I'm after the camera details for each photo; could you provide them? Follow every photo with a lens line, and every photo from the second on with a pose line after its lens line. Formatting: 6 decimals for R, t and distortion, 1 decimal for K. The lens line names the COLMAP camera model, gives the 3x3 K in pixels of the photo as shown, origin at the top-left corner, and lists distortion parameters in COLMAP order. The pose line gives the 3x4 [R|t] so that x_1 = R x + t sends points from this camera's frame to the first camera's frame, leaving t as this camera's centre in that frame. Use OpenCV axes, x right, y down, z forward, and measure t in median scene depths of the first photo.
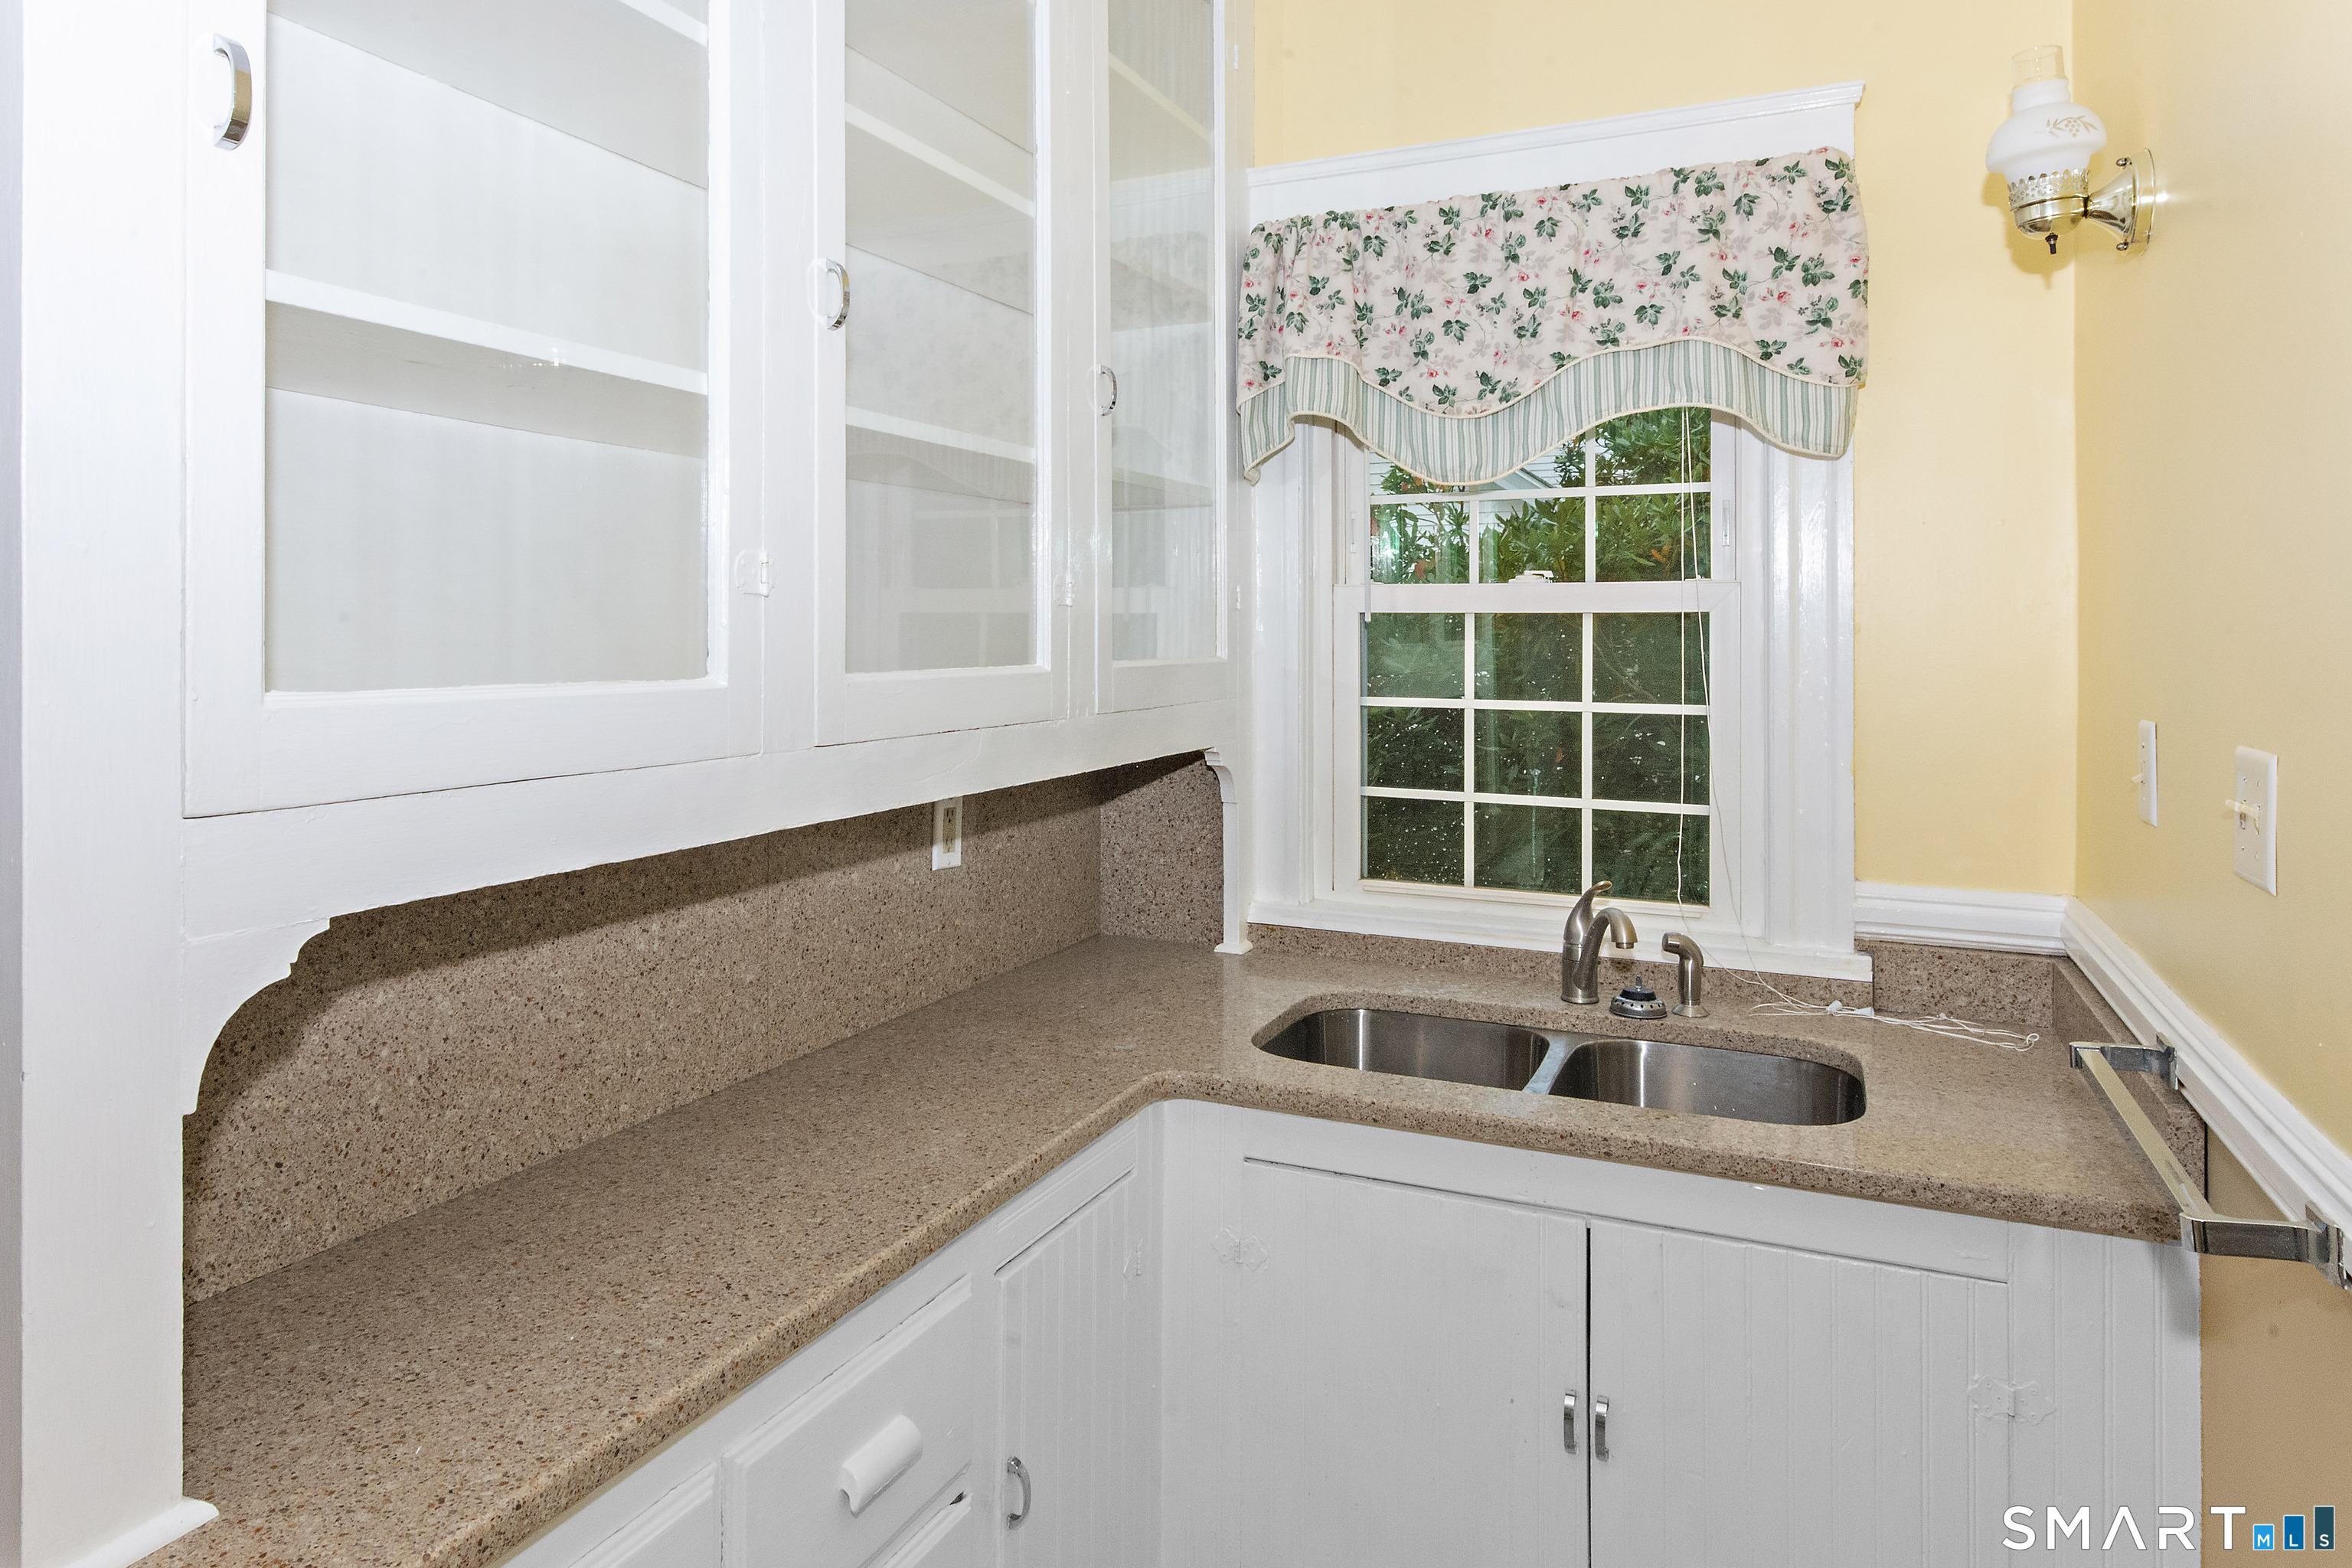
lens RADIAL K [[1422.5, 0, 1169.7], [0, 1422.5, 625.5], [0, 0, 1]] dist [-0.003879, -0.000498]
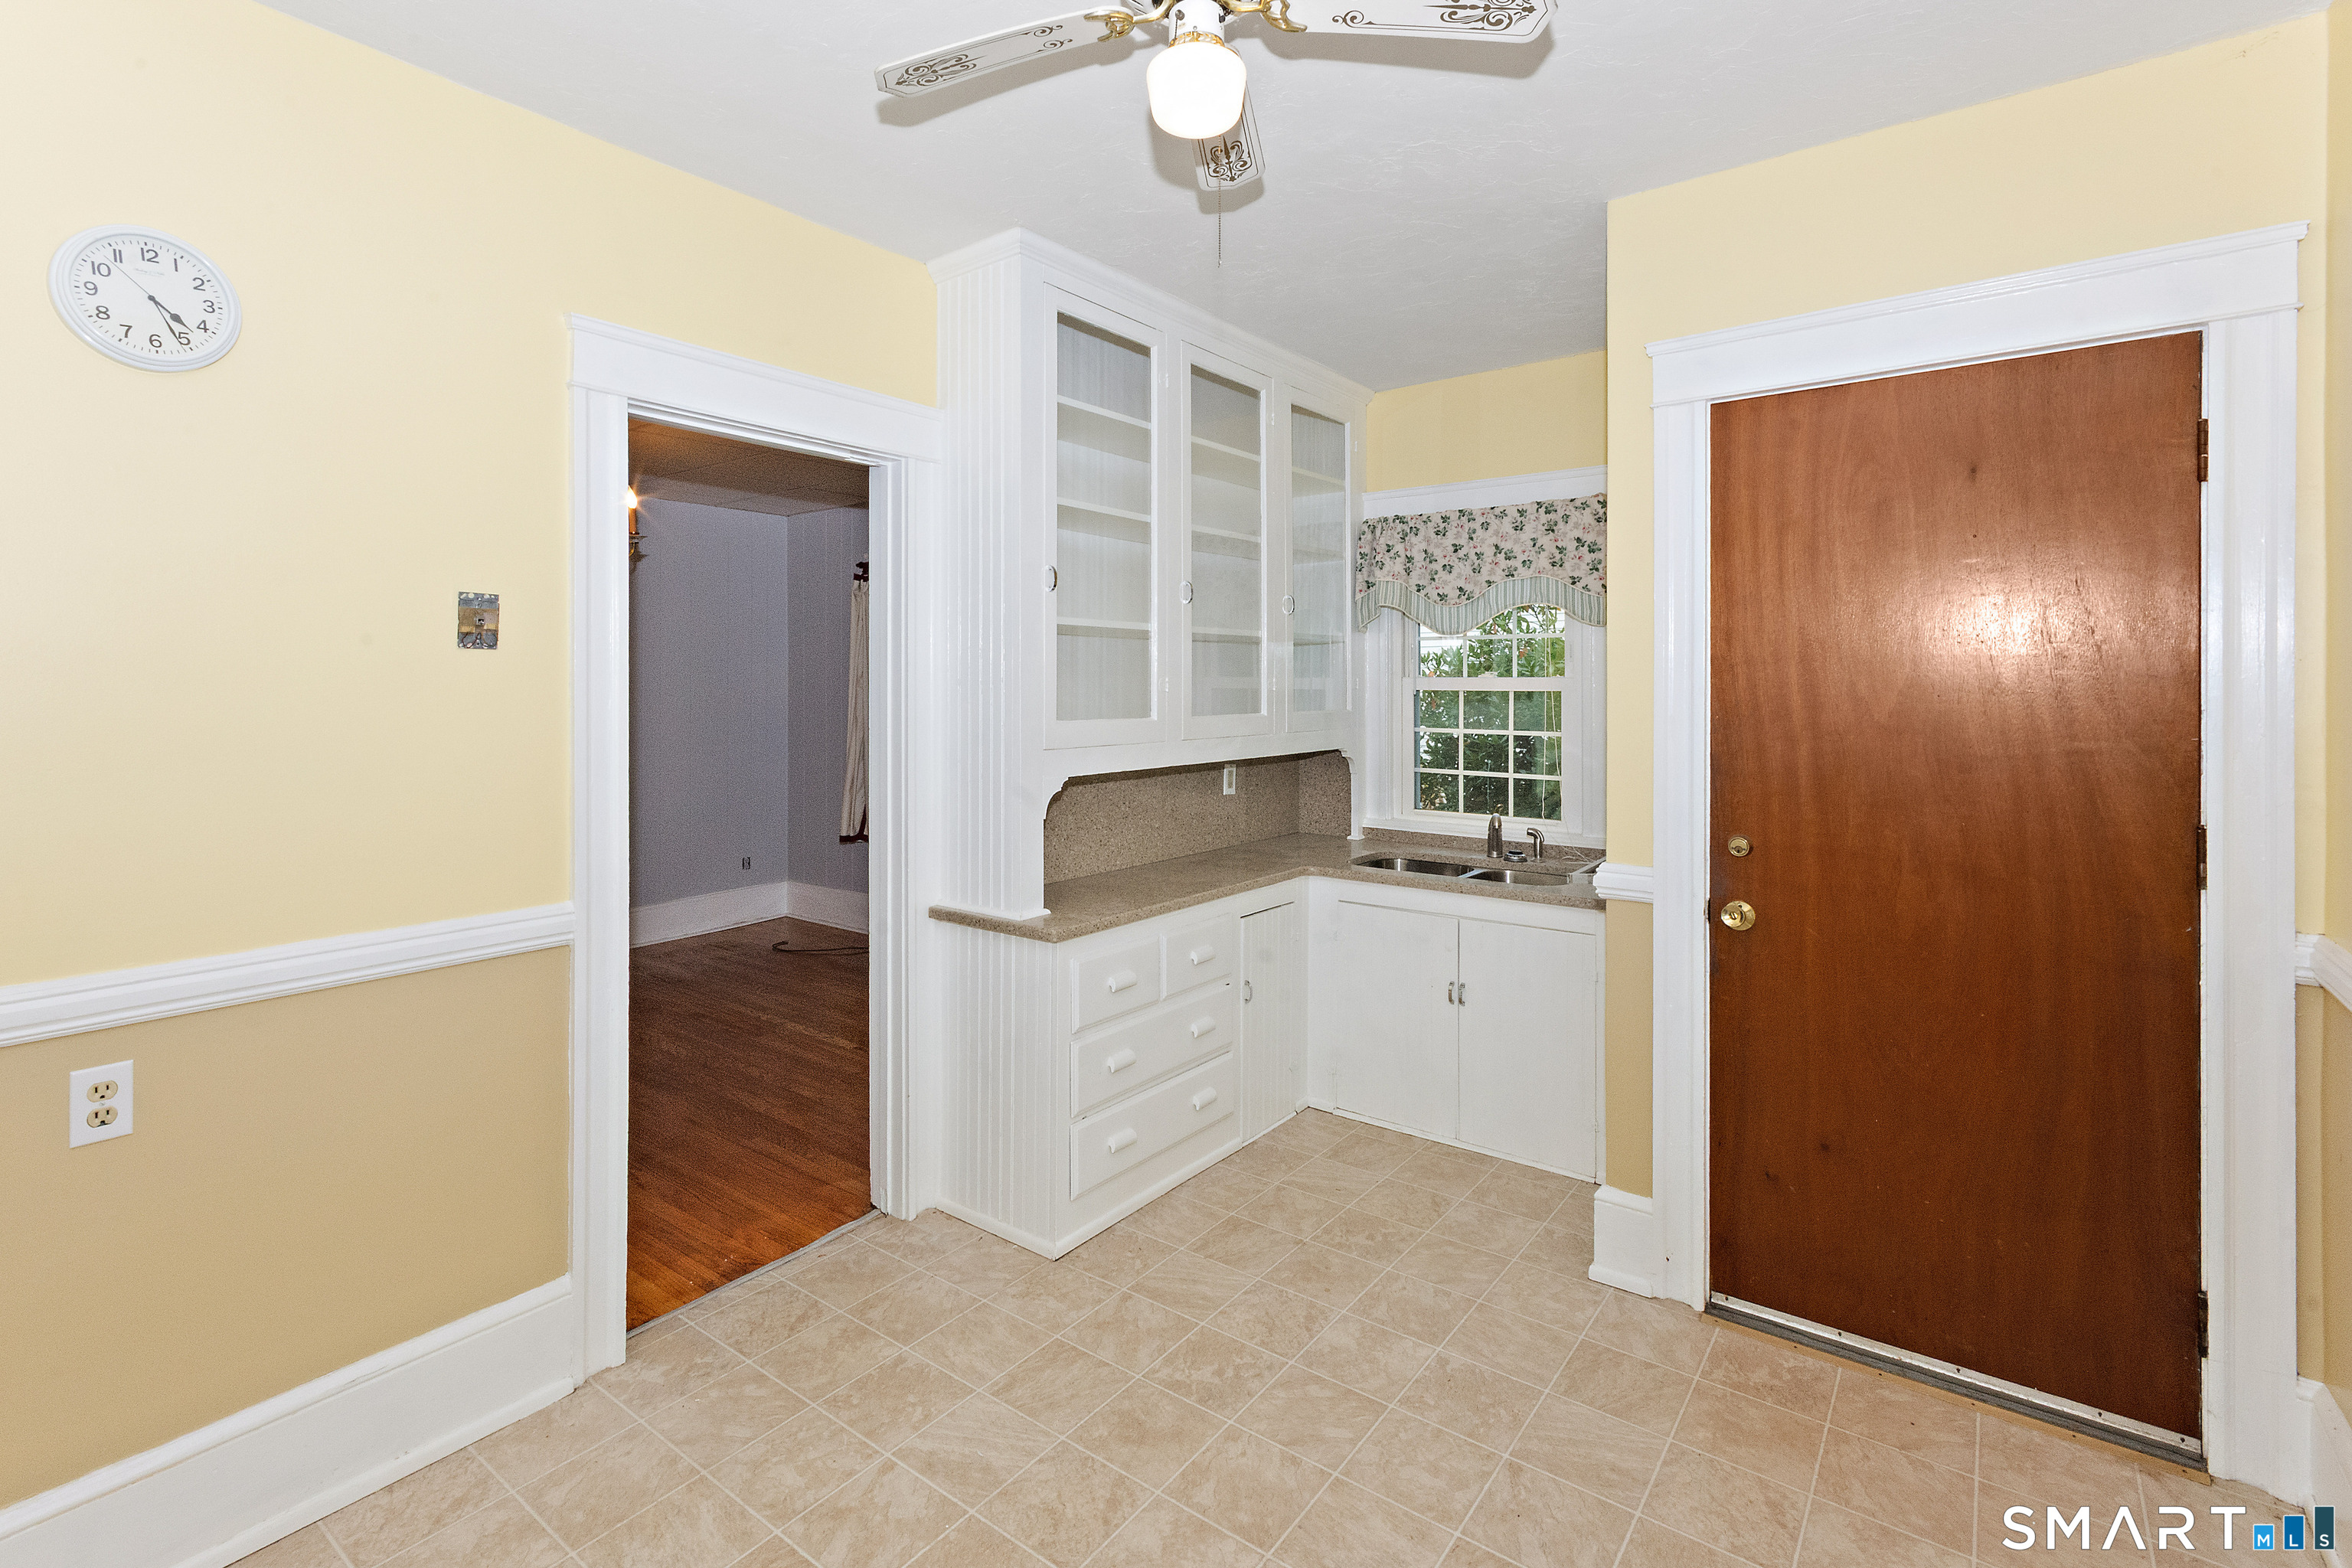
lens RADIAL K [[1052.3, 0, 1176.2], [0, 1052.3, 744.9], [0, 0, 1]] dist [0.006662, 0.000512]
pose [[0.974831, 0.012484, -0.222597, 0.155658], [0.001543, 0.998029, 0.062731, -0.030331], [0.222942, -0.061496, 0.972890, -0.777893]]
